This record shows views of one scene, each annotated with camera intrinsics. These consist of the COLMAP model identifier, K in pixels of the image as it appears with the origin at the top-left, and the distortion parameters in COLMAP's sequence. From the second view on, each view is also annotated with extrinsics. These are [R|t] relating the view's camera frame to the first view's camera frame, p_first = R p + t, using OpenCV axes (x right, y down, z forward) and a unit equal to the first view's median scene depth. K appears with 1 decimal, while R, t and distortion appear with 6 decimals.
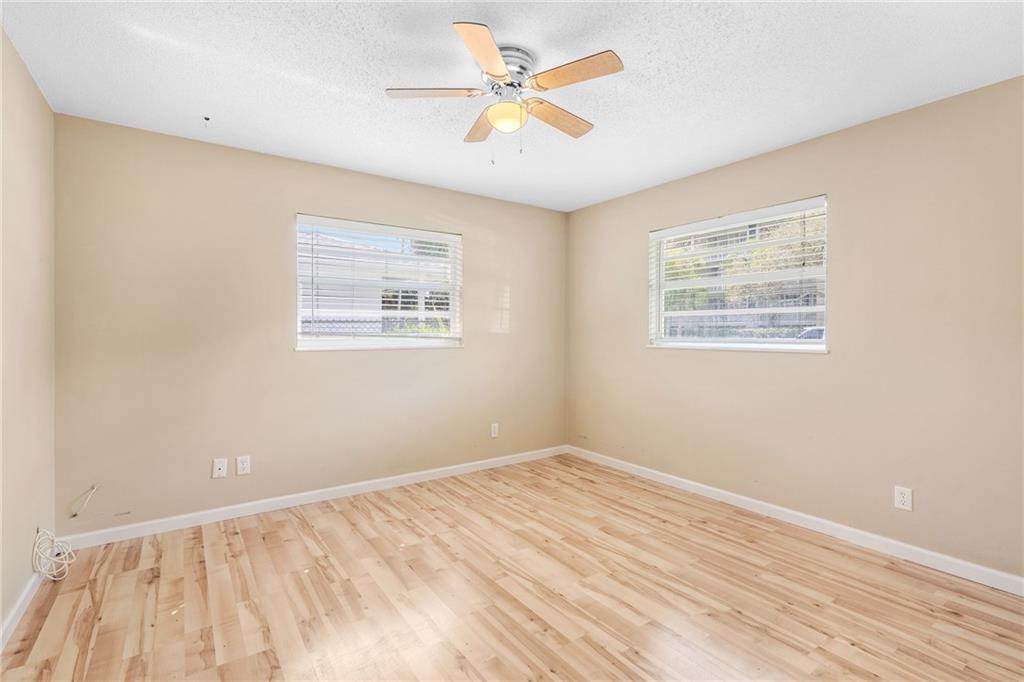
lens RADIAL K [[471.7, 0, 510.5], [0, 471.7, 333.0], [0, 0, 1]] dist [-0.002360, 0.000155]
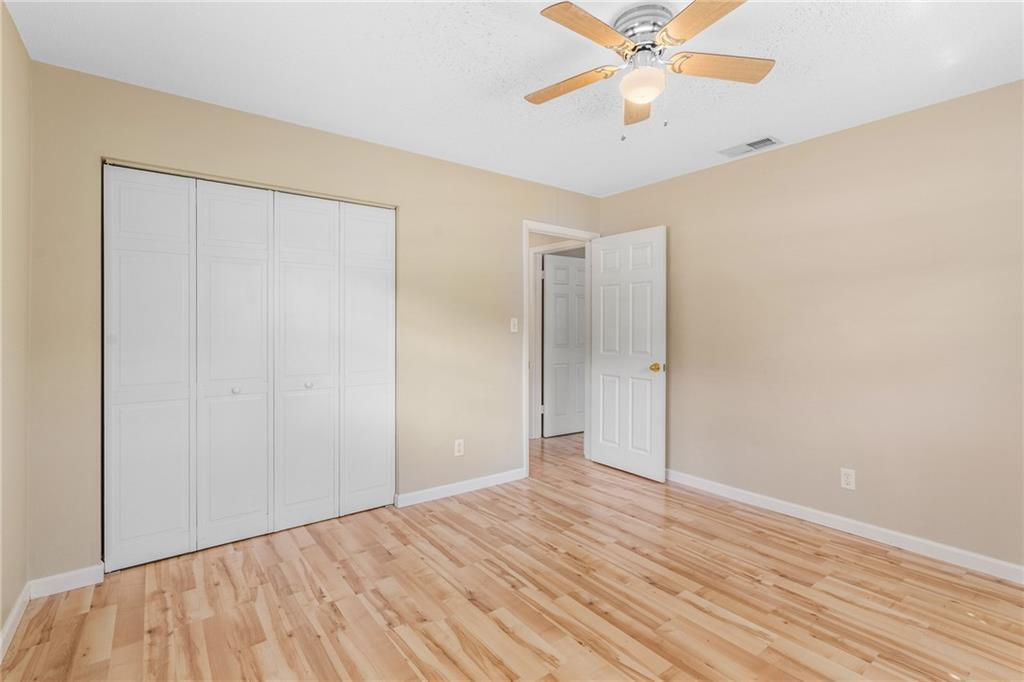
lens RADIAL K [[471.7, 0, 510.5], [0, 471.7, 333.0], [0, 0, 1]] dist [-0.002360, 0.000155]
pose [[-0.999435, -0.004861, -0.033261, 0.203205], [-0.005296, 0.999902, 0.012998, -0.001129], [0.033194, 0.013166, -0.999362, 1.413998]]
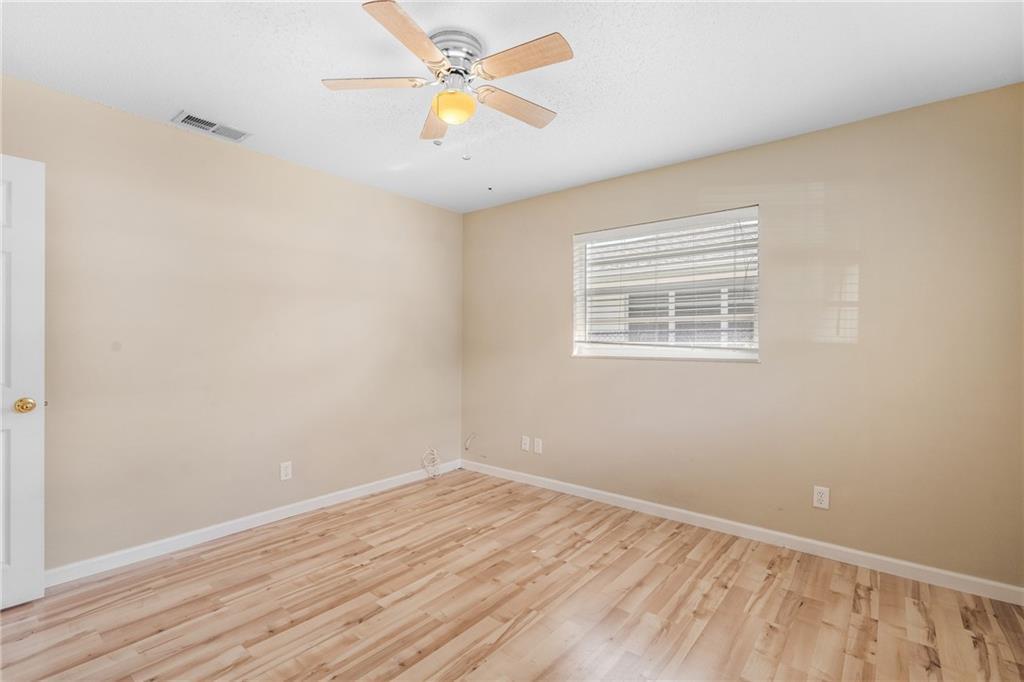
lens RADIAL K [[471.7, 0, 510.5], [0, 471.7, 333.0], [0, 0, 1]] dist [-0.002360, 0.000155]
pose [[0.269102, -0.013766, -0.963013, 0.699501], [-0.006821, 0.999846, -0.016198, 0.000717], [0.963087, 0.010928, 0.268967, 0.650581]]
